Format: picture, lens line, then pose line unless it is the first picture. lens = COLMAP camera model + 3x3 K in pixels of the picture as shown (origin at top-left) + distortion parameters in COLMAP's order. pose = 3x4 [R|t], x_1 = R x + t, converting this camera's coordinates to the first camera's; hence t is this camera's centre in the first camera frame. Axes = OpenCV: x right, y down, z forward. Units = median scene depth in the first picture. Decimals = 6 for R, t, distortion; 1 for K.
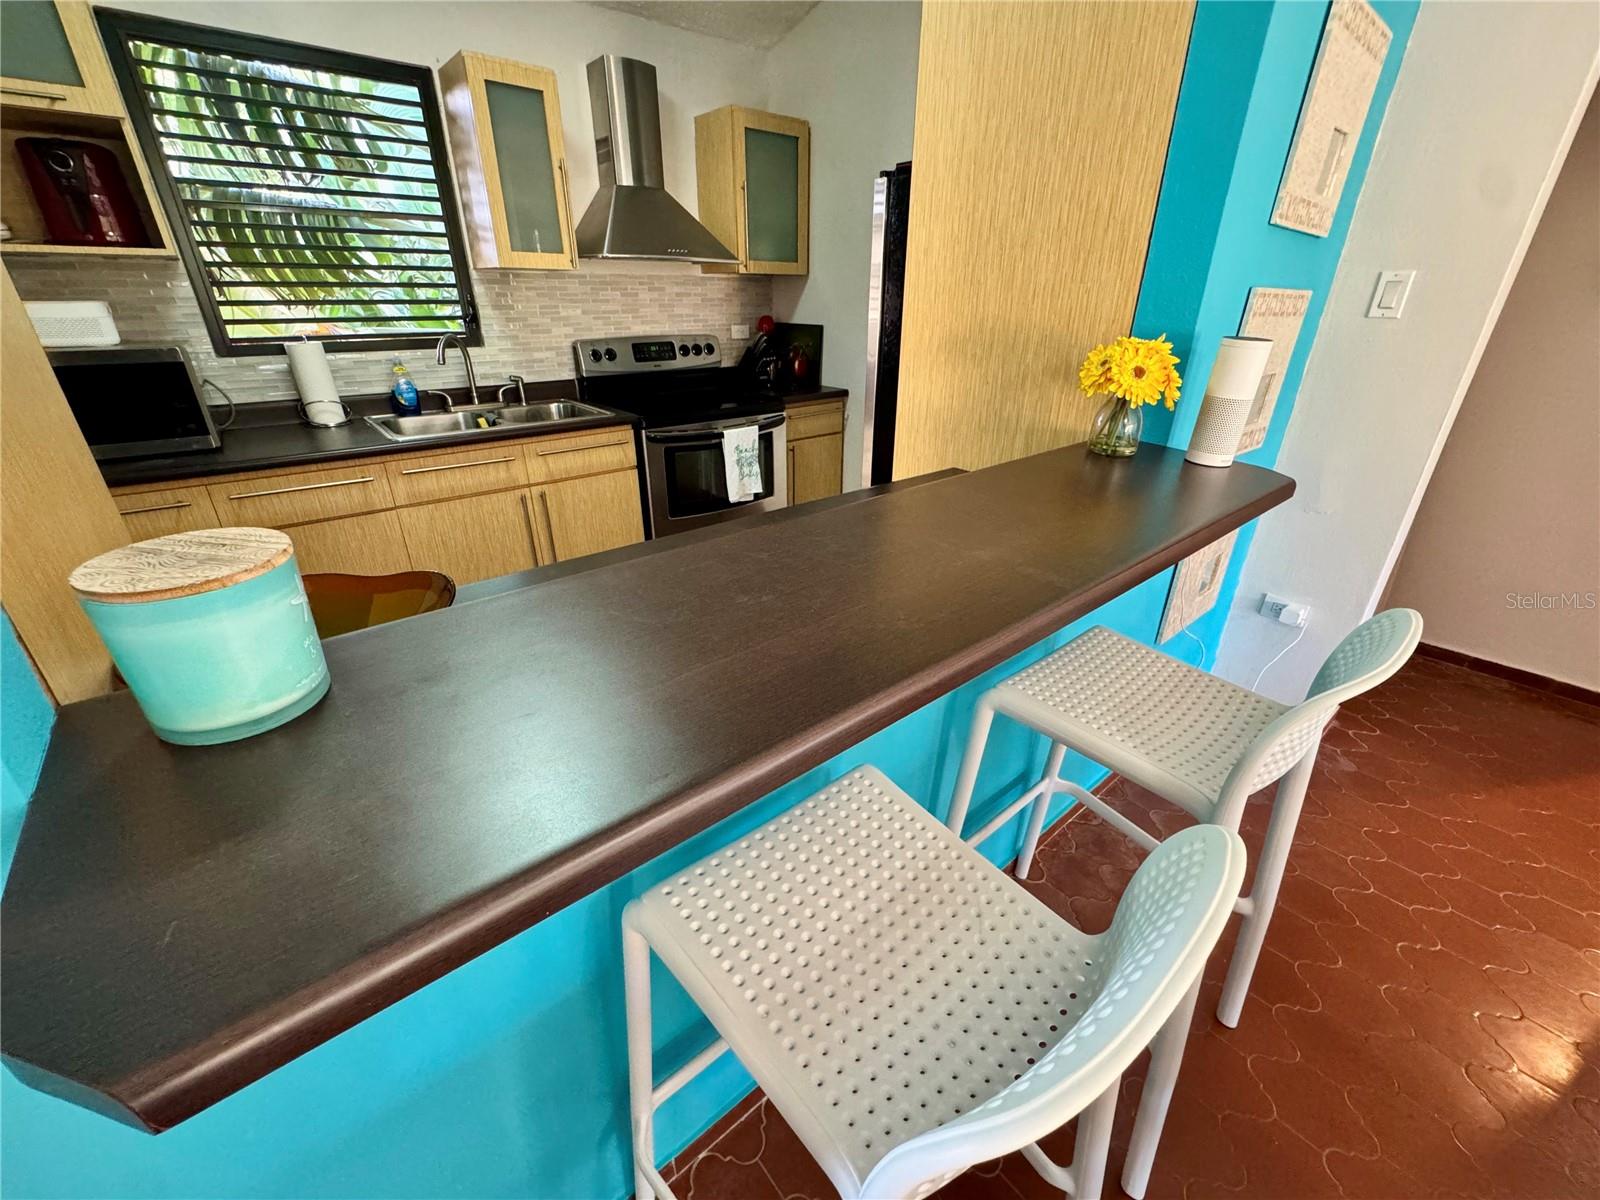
lens RADIAL K [[646.4, 0, 811.5], [0, 646.4, 599.1], [0, 0, 1]] dist [-0.003994, 0.000085]
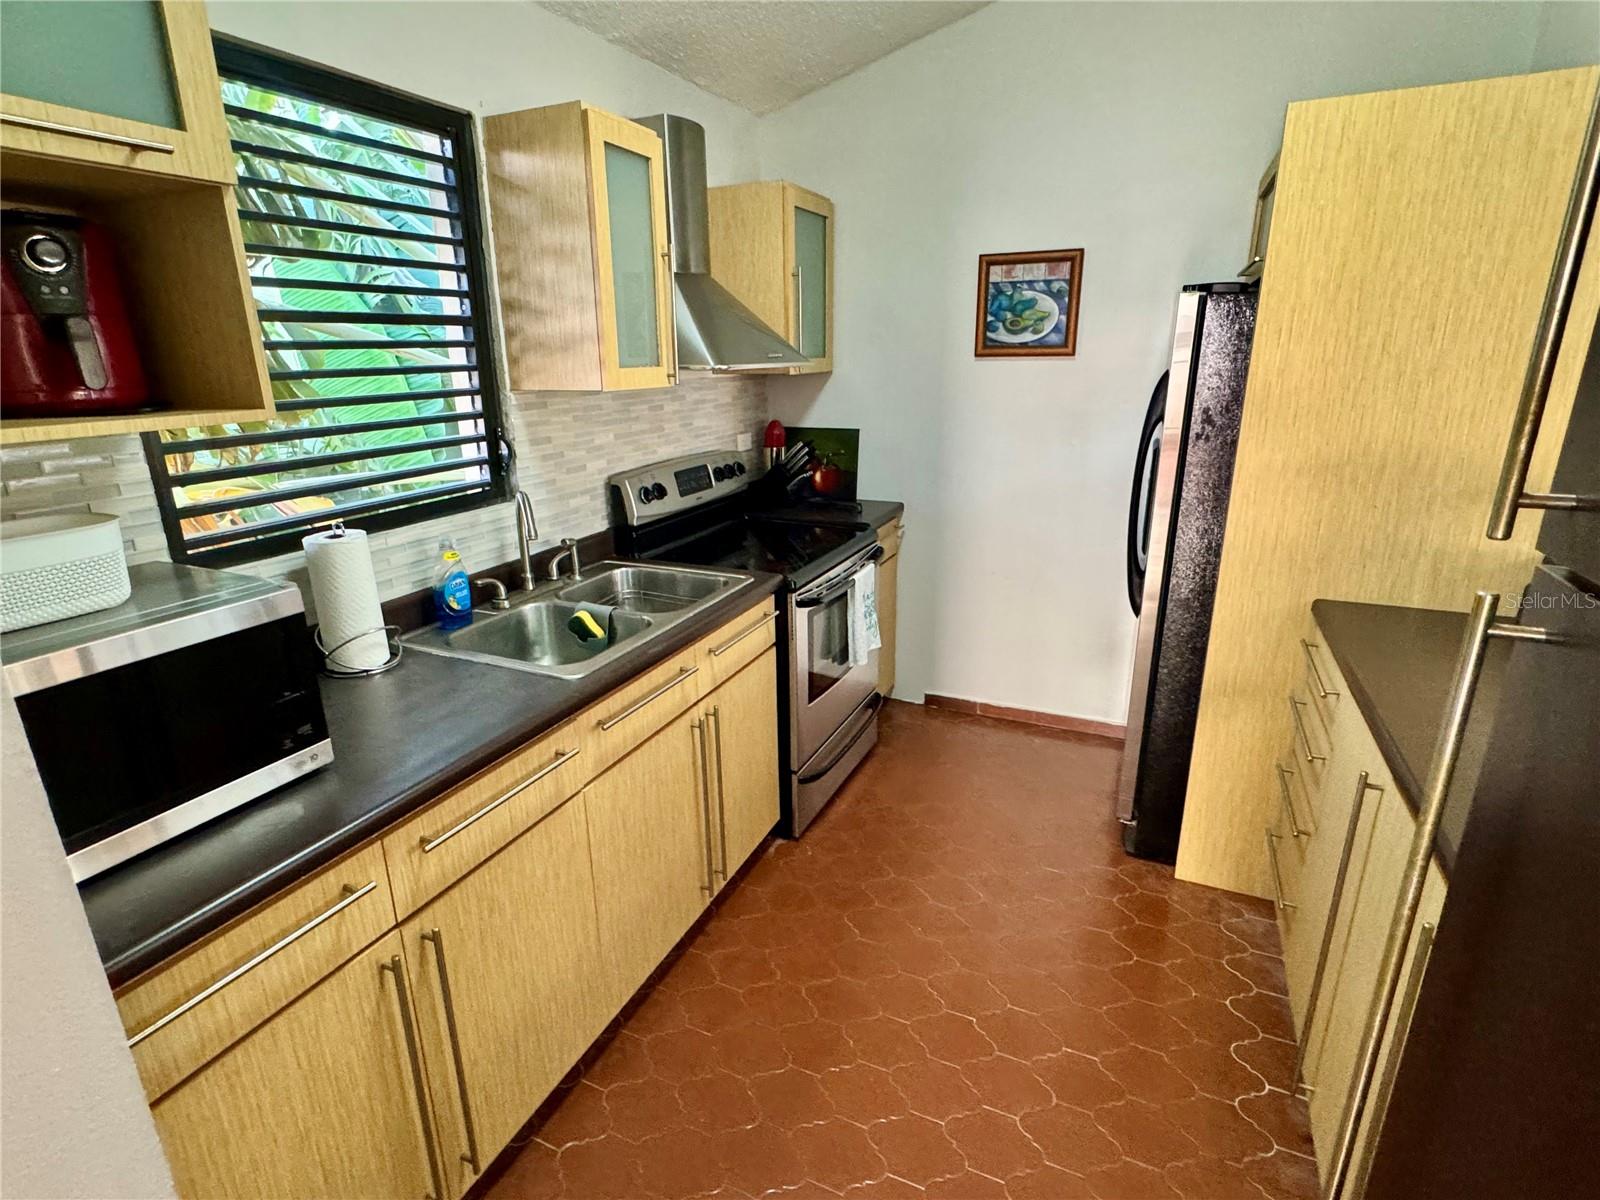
lens RADIAL K [[807.4, 0, 800.9], [0, 807.4, 593.9], [0, 0, 1]] dist [-0.001031, -0.001720]
pose [[0.908201, -0.140571, 0.394221, -0.614458], [0.197629, 0.974324, -0.107871, -0.164889], [-0.368935, 0.175878, 0.912663, 0.180253]]
